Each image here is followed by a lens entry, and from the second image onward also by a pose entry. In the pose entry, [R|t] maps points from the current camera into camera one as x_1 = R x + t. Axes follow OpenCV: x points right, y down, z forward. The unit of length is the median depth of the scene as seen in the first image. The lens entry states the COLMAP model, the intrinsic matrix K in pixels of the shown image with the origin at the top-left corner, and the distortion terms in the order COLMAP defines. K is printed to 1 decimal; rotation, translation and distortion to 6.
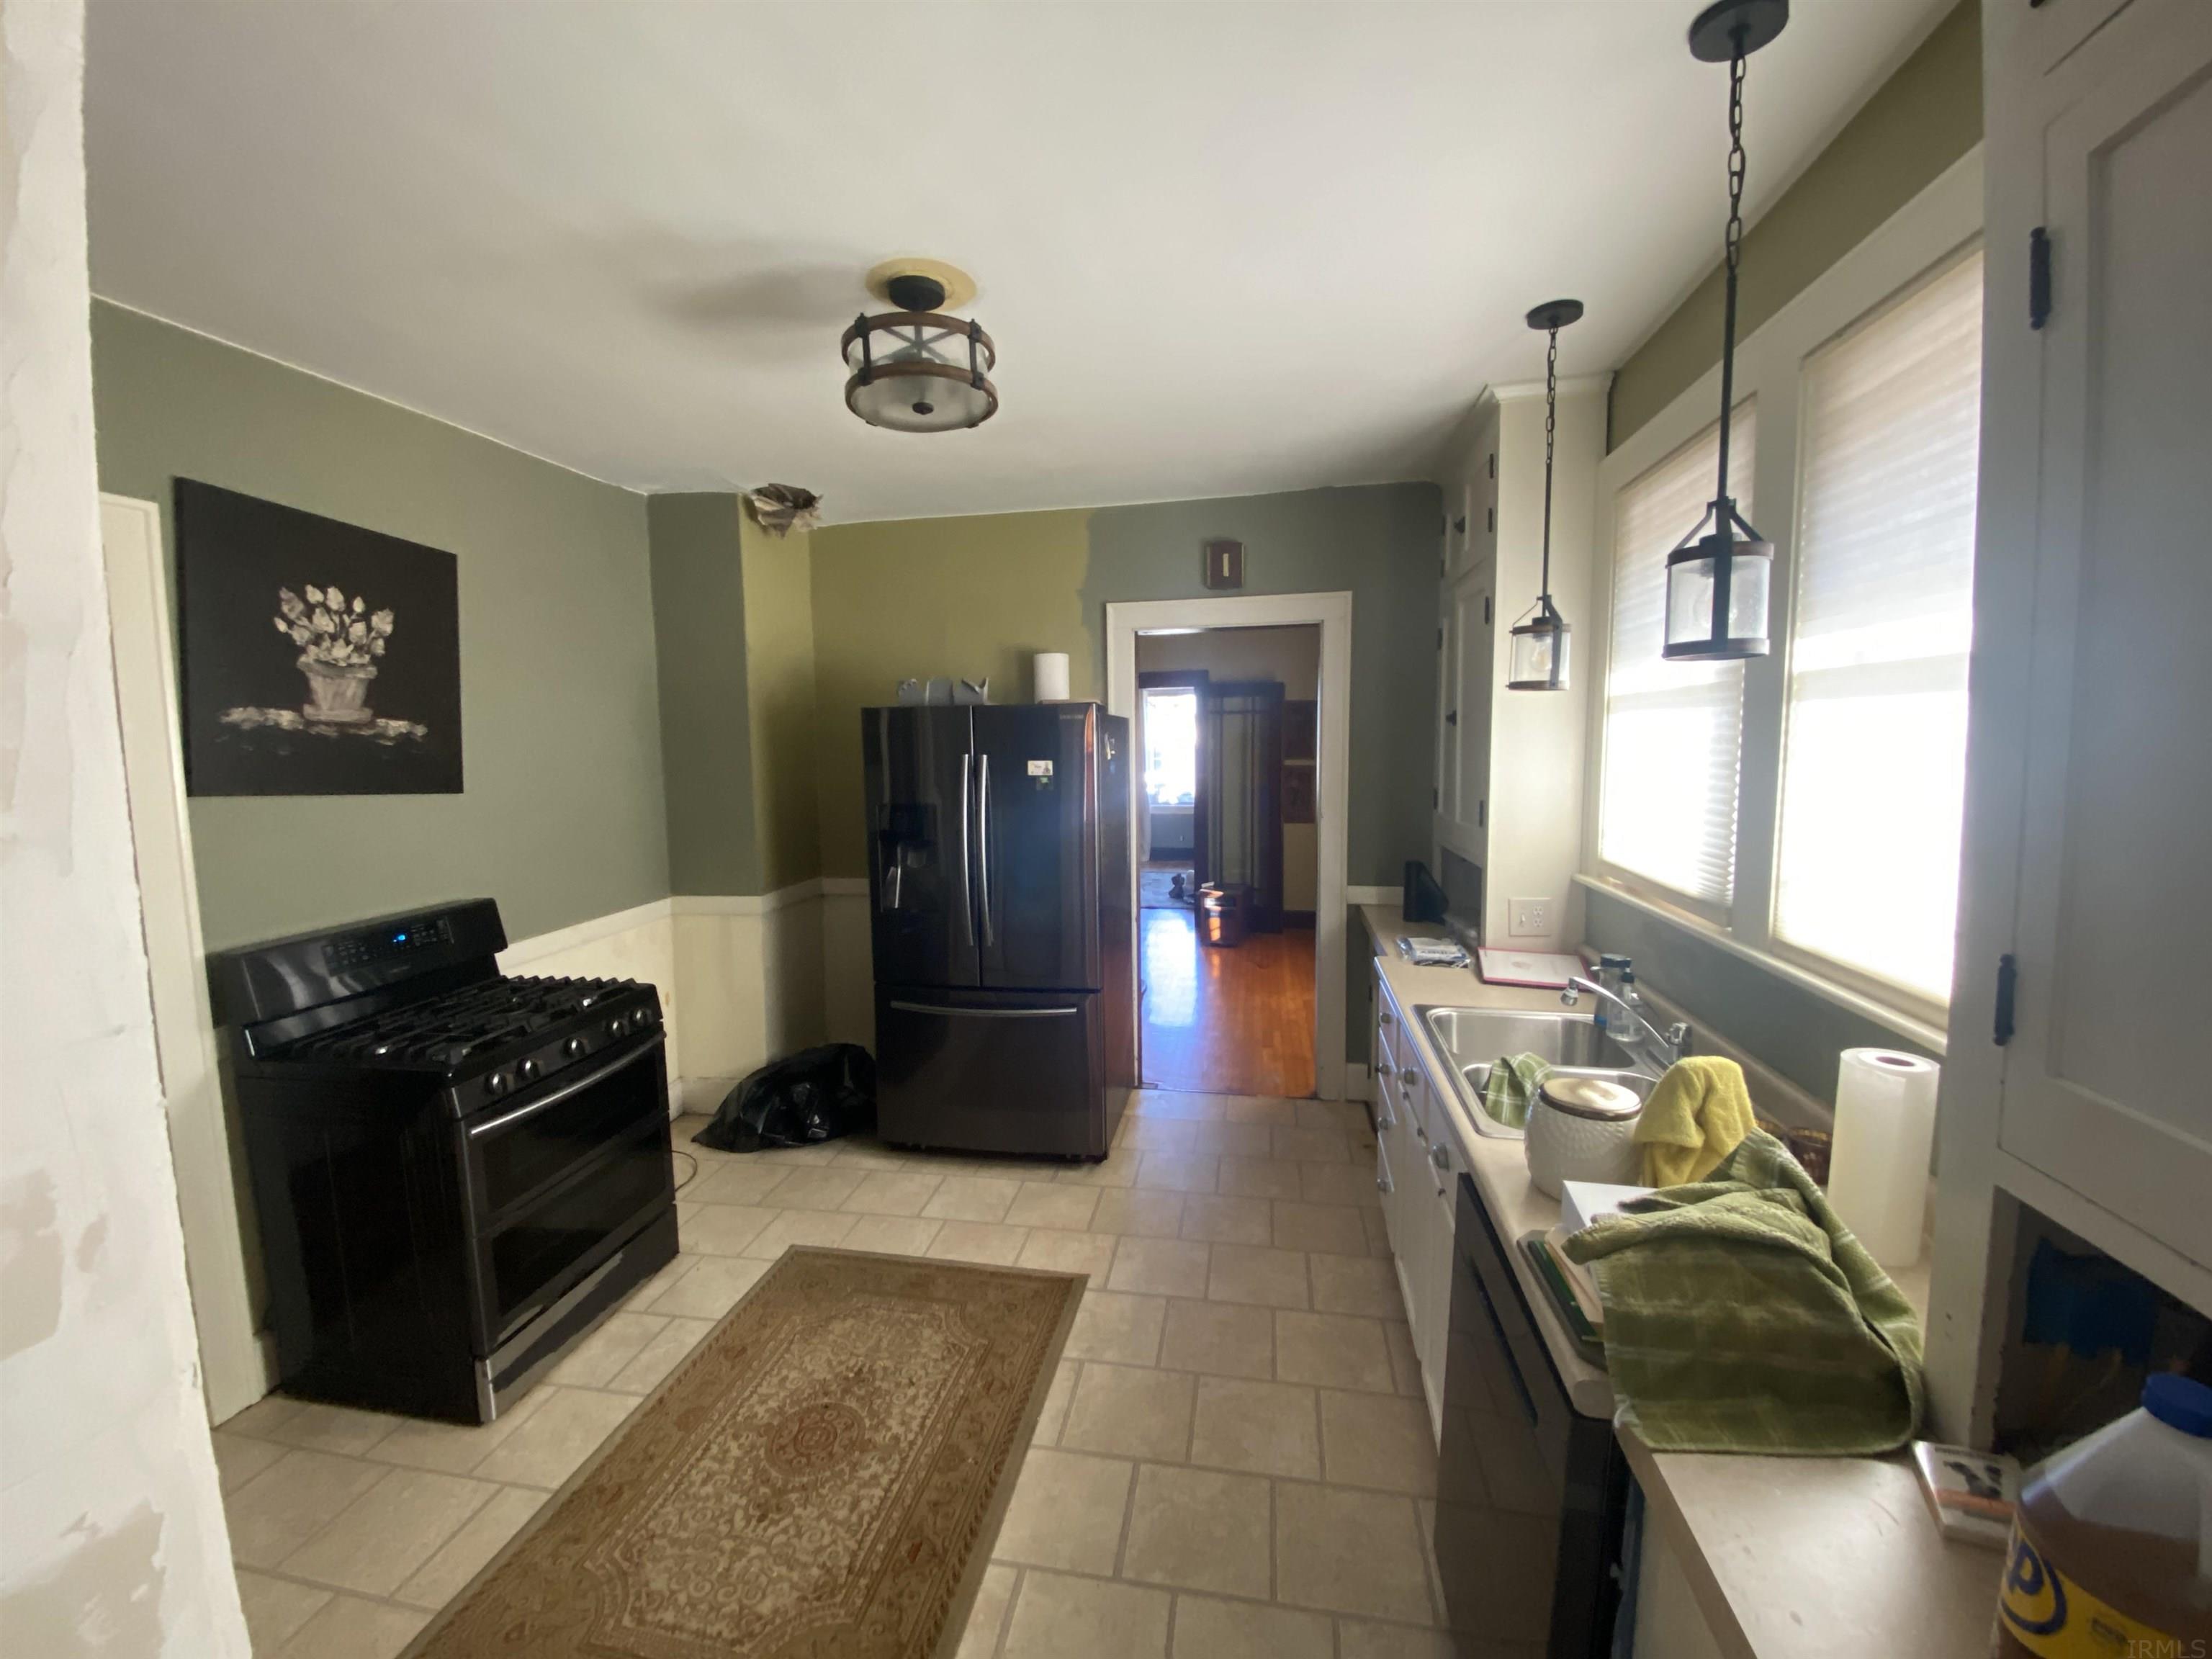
lens RADIAL K [[906.8, 0, 1106.0], [0, 906.8, 829.5], [0, 0, 1]] dist [0.036780, -0.028166]
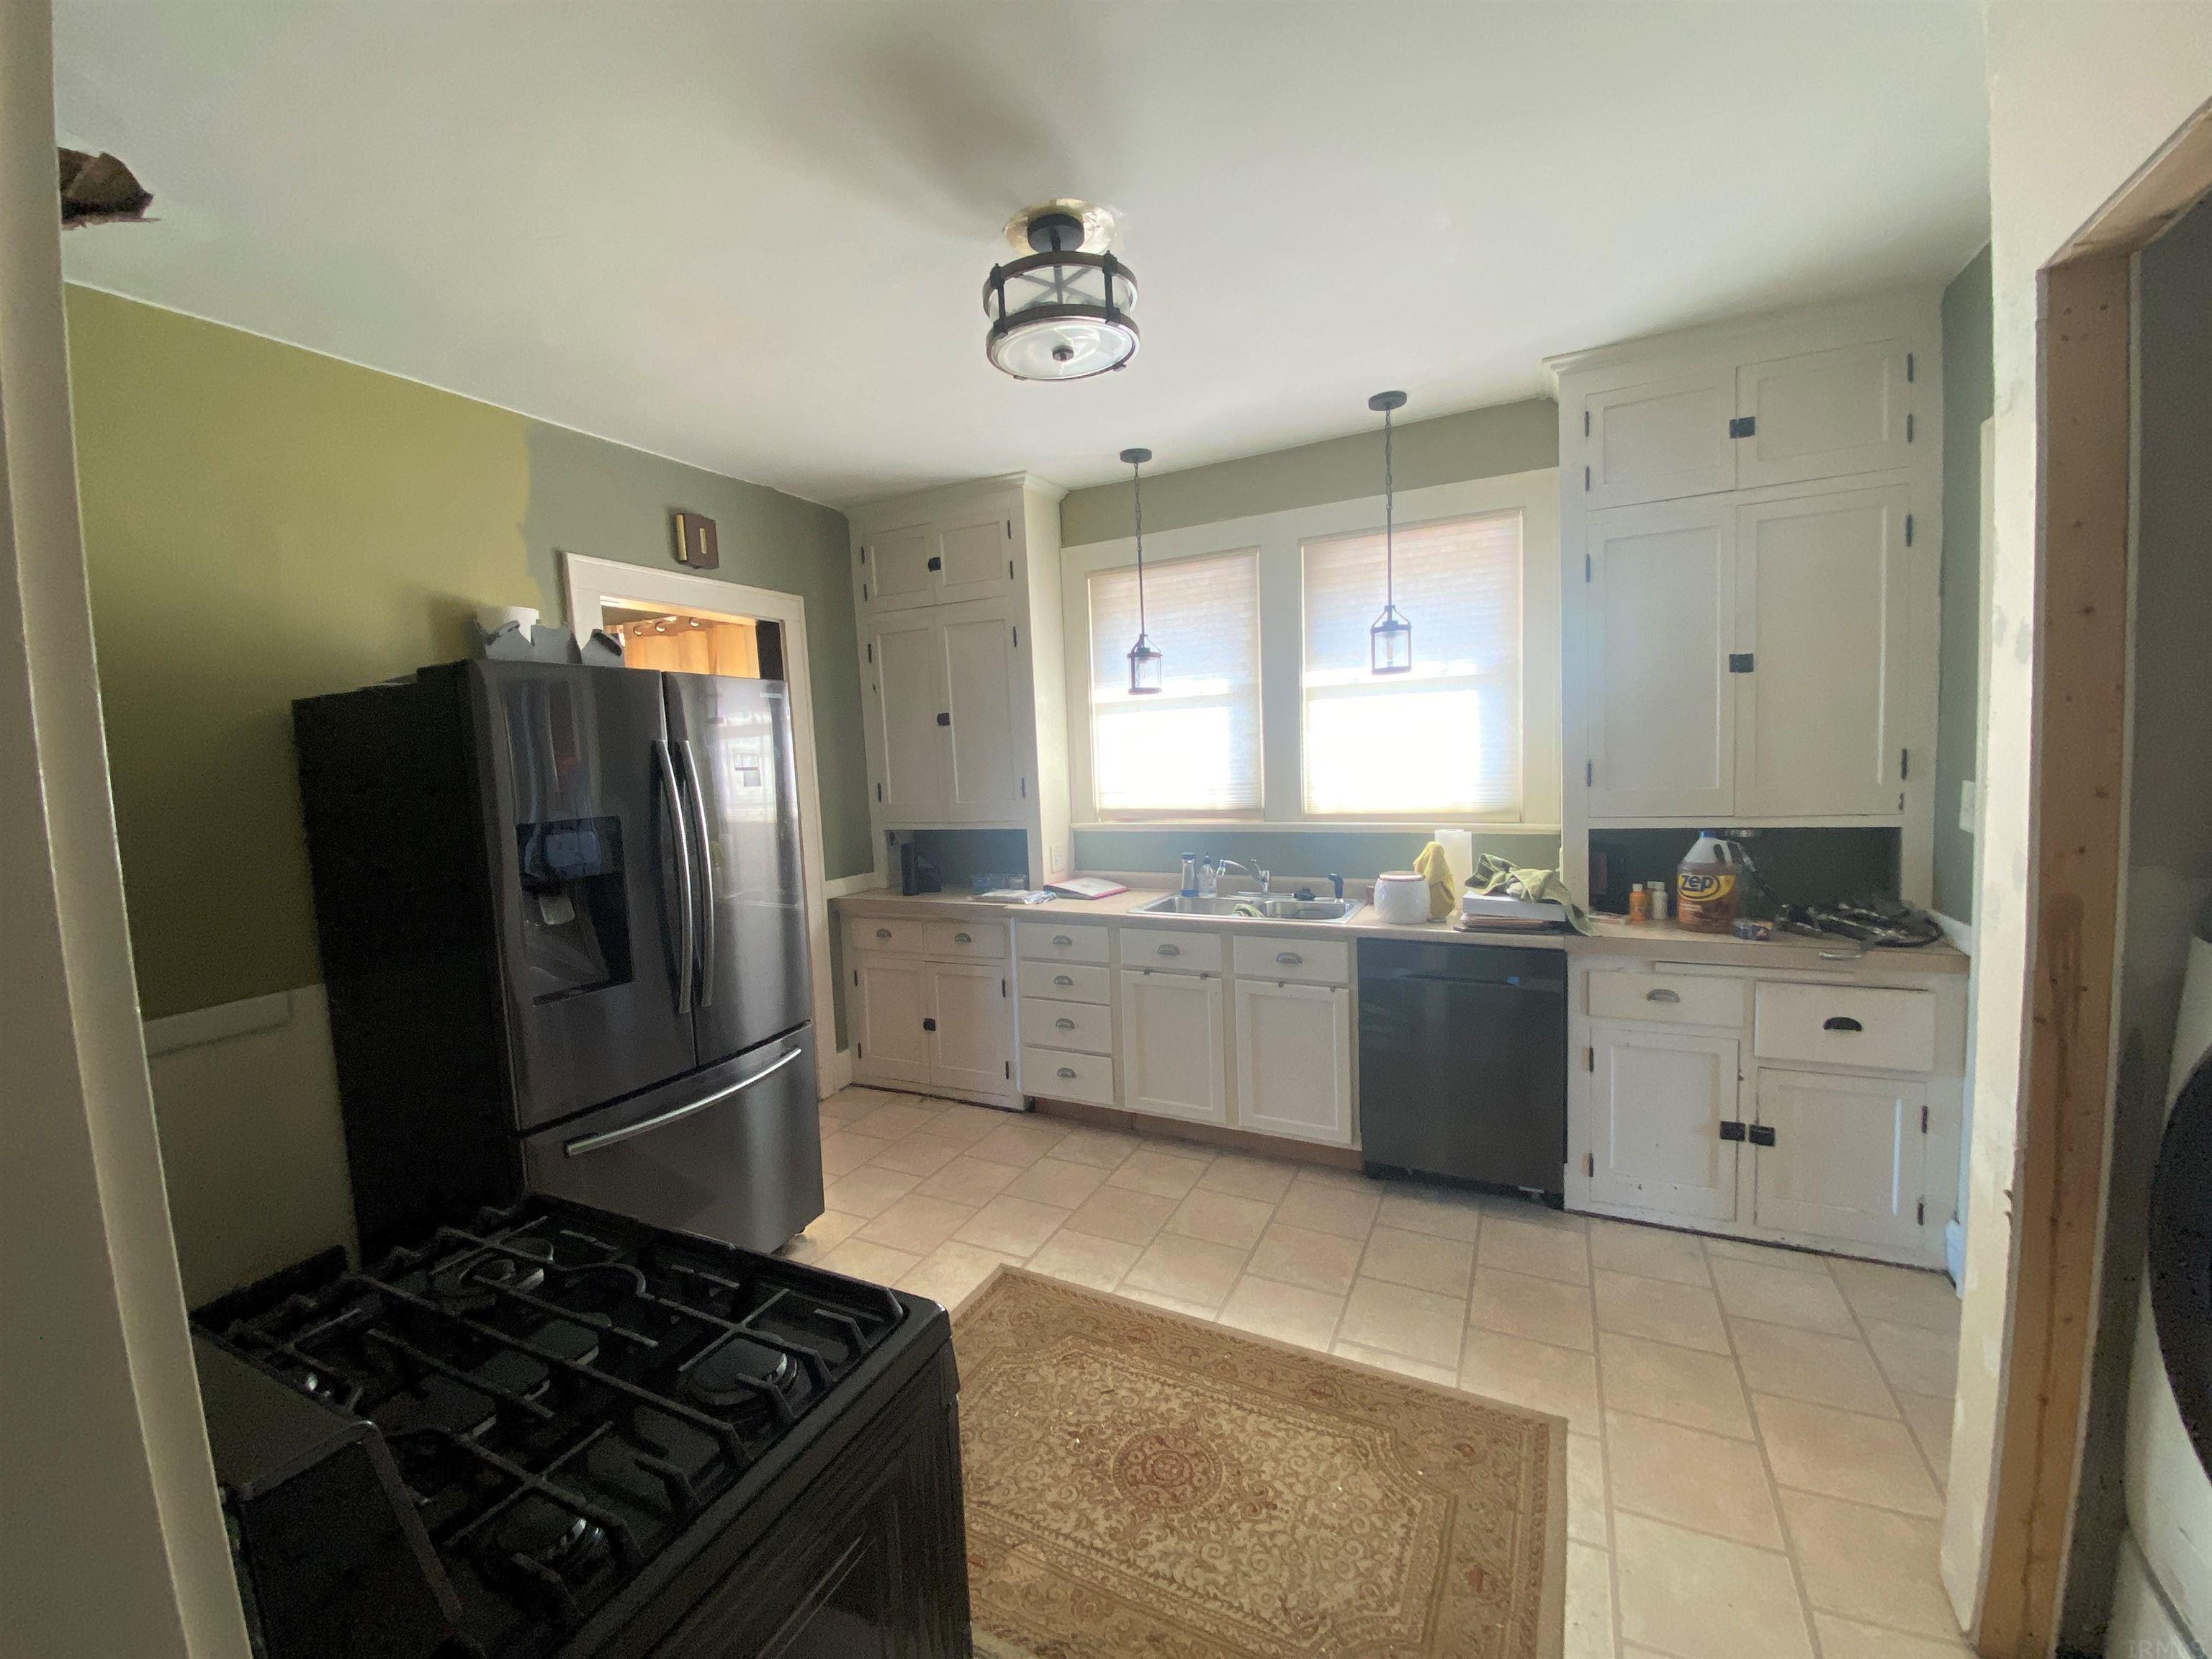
lens RADIAL K [[906.8, 0, 1106.0], [0, 906.8, 829.5], [0, 0, 1]] dist [0.036780, -0.028166]
pose [[0.256381, -0.075741, 0.963604, -1.274014], [0.132963, 0.990211, 0.042456, 0.003151], [-0.957387, 0.117239, 0.263942, 0.836187]]
